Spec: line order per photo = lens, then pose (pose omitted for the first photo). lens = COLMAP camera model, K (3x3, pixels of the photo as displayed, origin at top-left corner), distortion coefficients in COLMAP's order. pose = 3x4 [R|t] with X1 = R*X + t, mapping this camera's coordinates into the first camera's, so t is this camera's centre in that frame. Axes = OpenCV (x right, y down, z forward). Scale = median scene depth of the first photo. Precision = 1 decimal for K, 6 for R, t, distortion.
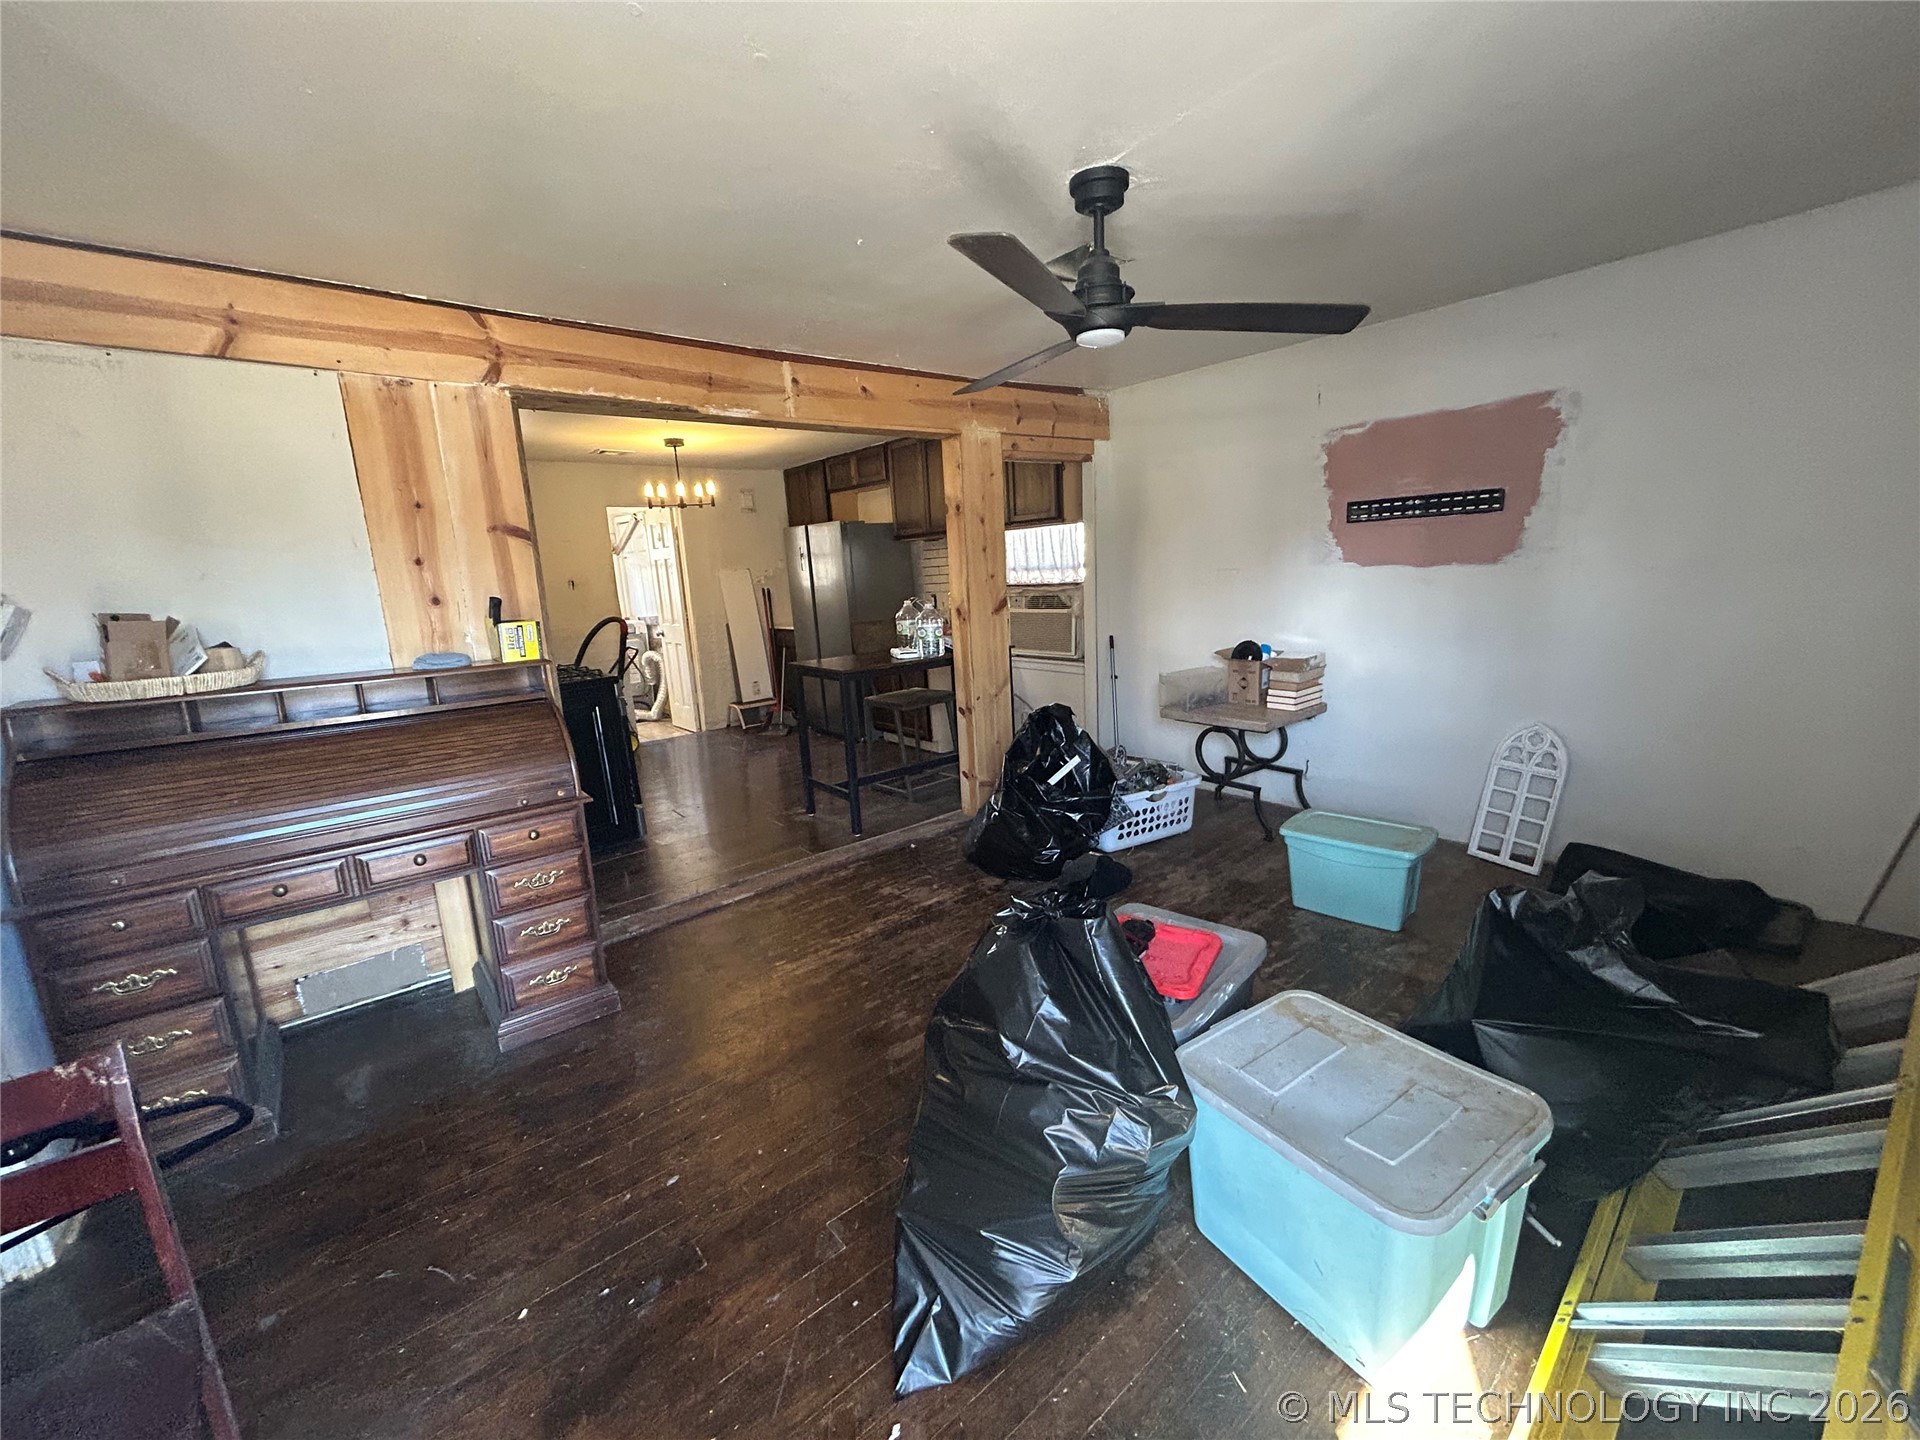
lens RADIAL K [[773.1, 0, 958.9], [0, 773.1, 729.0], [0, 0, 1]] dist [-0.002405, 0.000855]
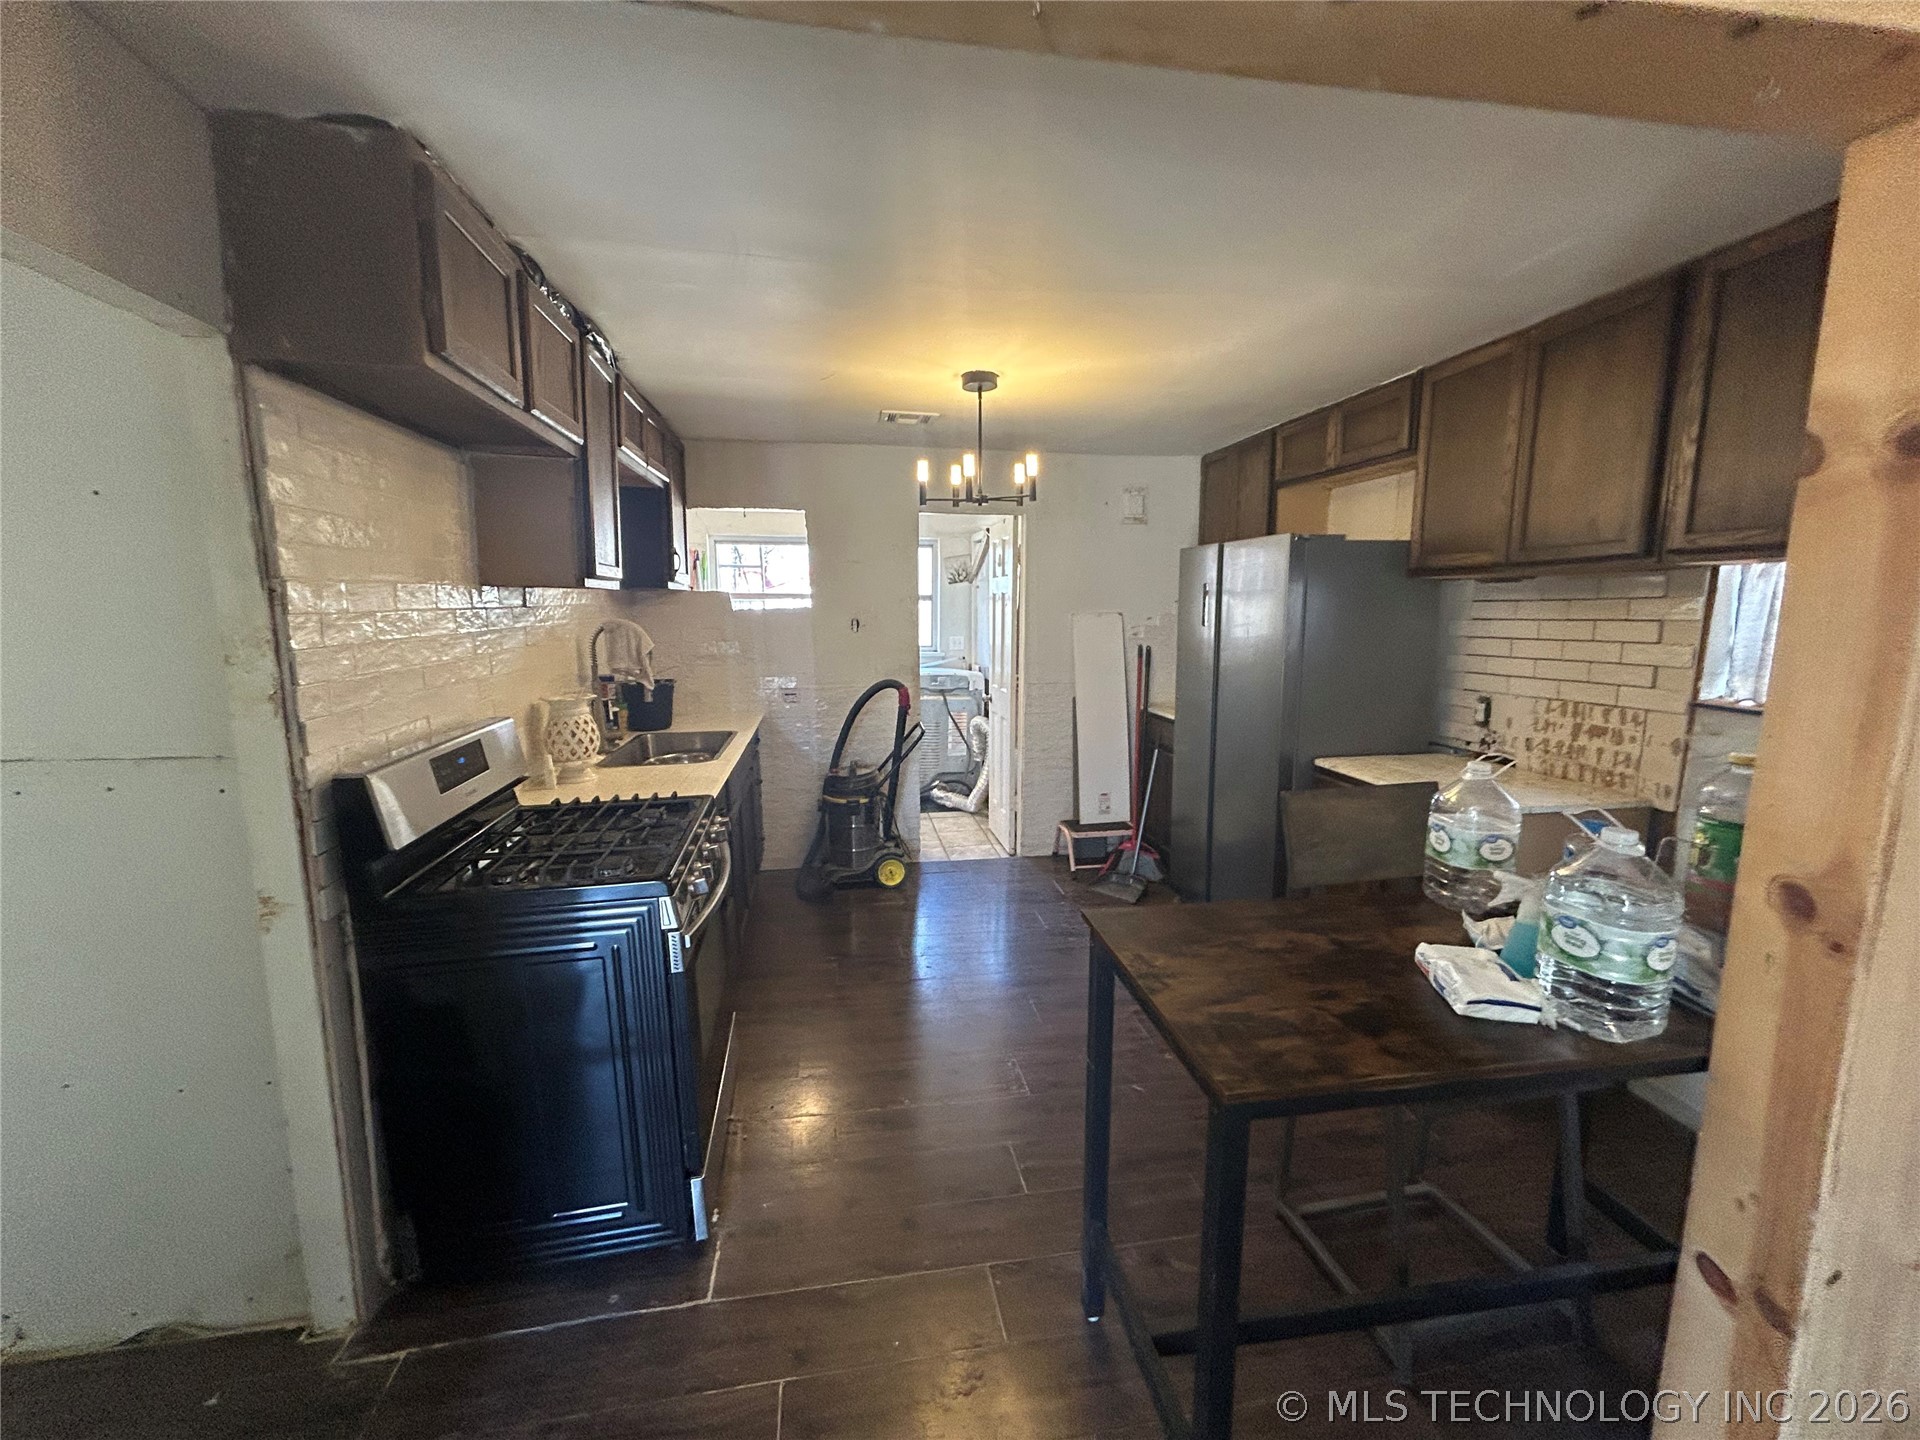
lens RADIAL K [[773.1, 0, 957.2], [0, 773.1, 719.5], [0, 0, 1]] dist [-0.002405, 0.000855]
pose [[0.857490, 0.126984, -0.498585, -0.077273], [-0.150369, 0.988606, -0.006825, -0.120366], [0.492037, 0.080824, 0.866814, 0.488855]]
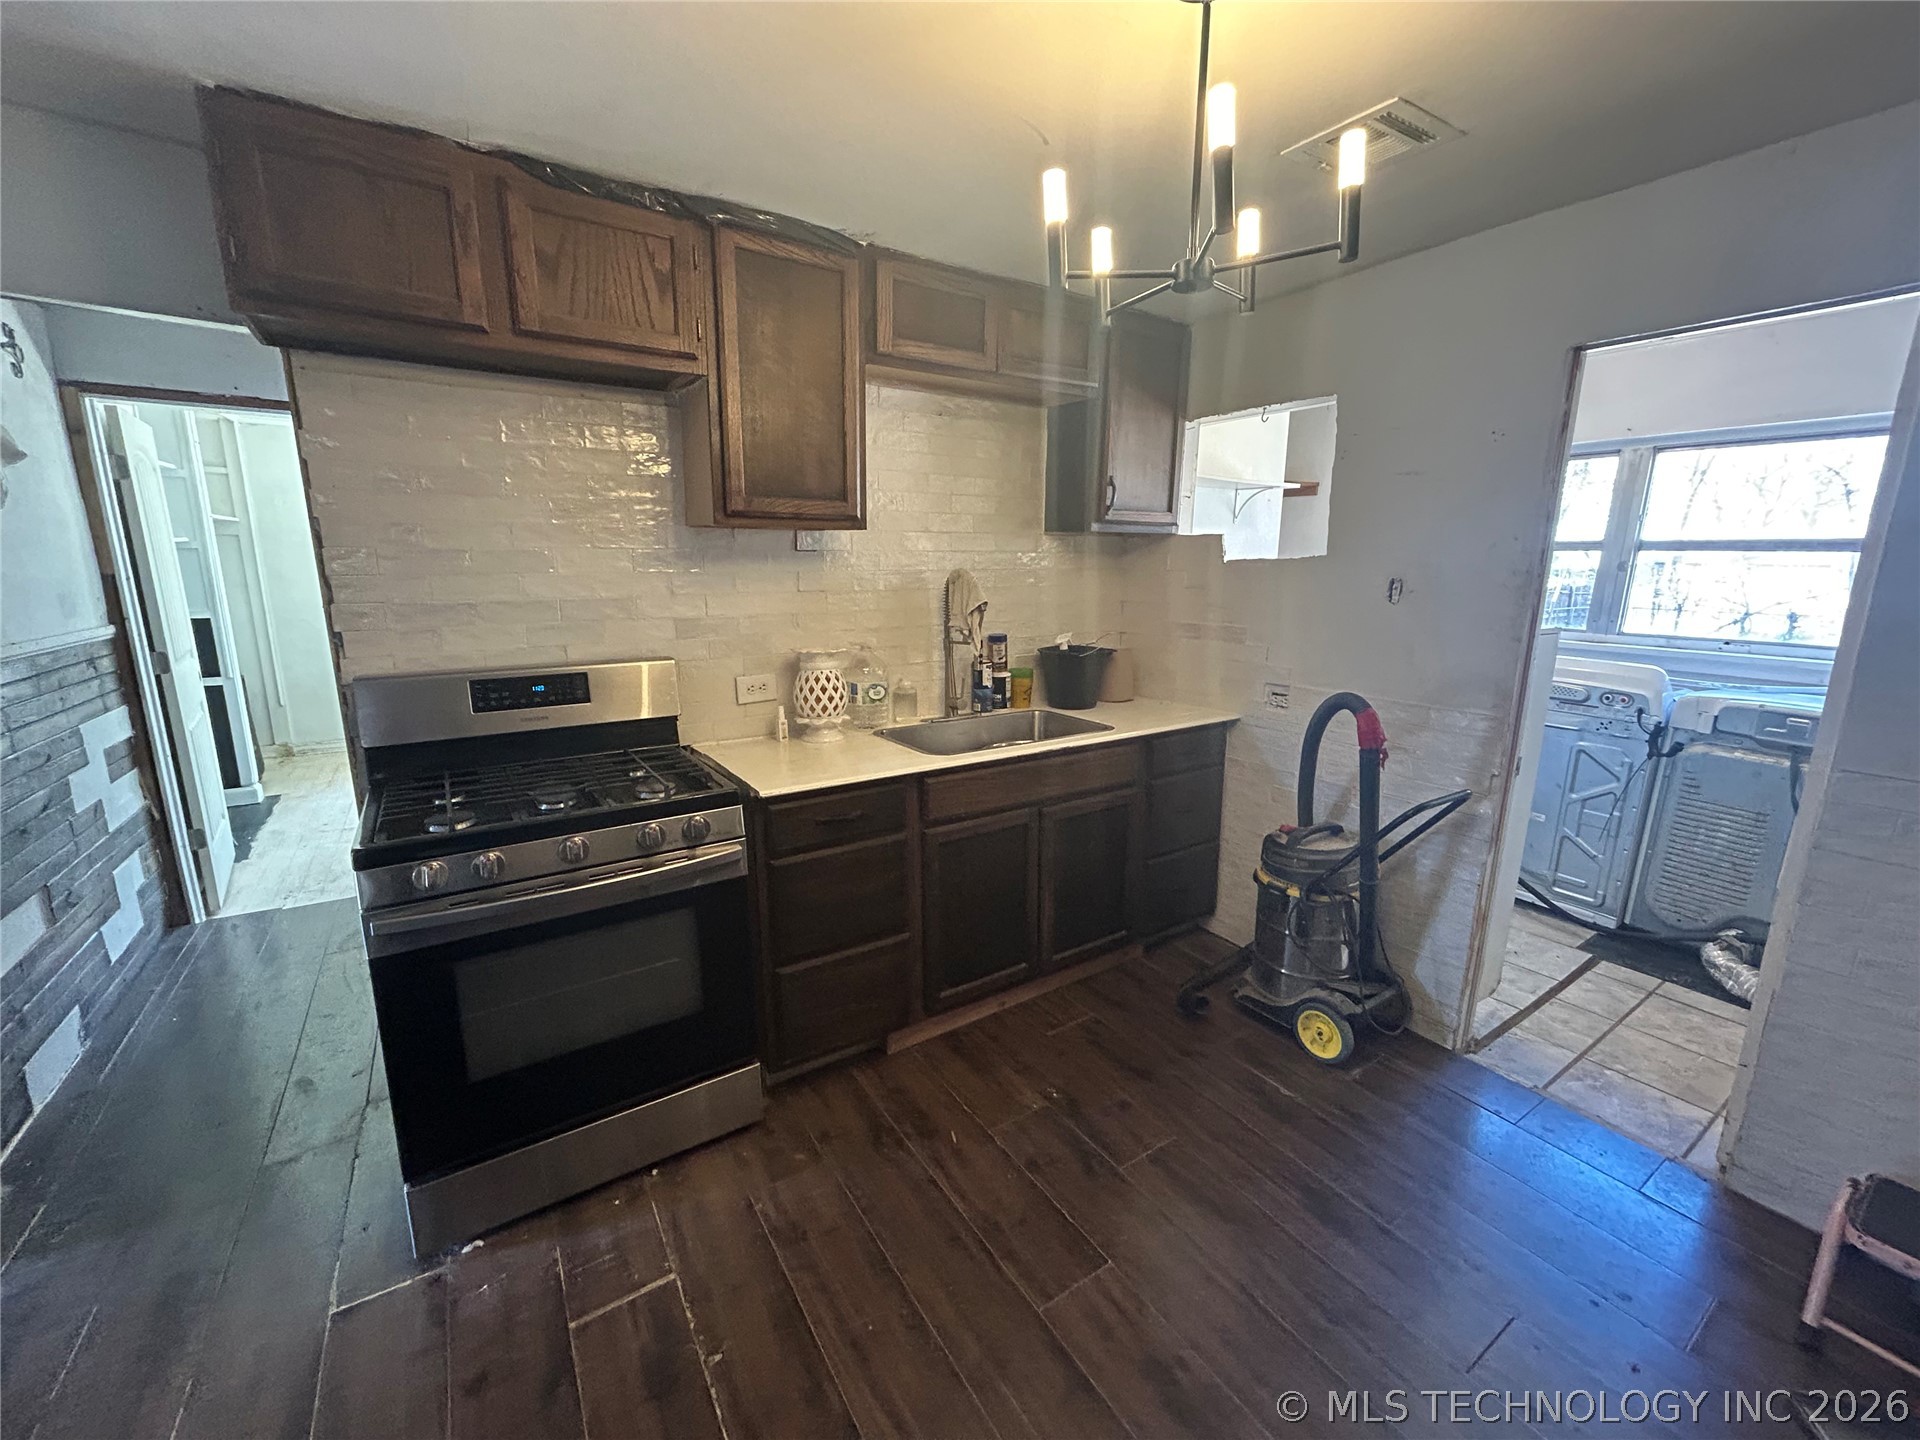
lens RADIAL K [[773.1, 0, 947.3], [0, 773.1, 715.5], [0, 0, 1]] dist [-0.002405, 0.000855]
pose [[-0.136381, 0.243869, -0.960171, -0.096488], [-0.207048, 0.940805, 0.268359, -0.196978], [0.968778, 0.235401, -0.077815, 0.884455]]
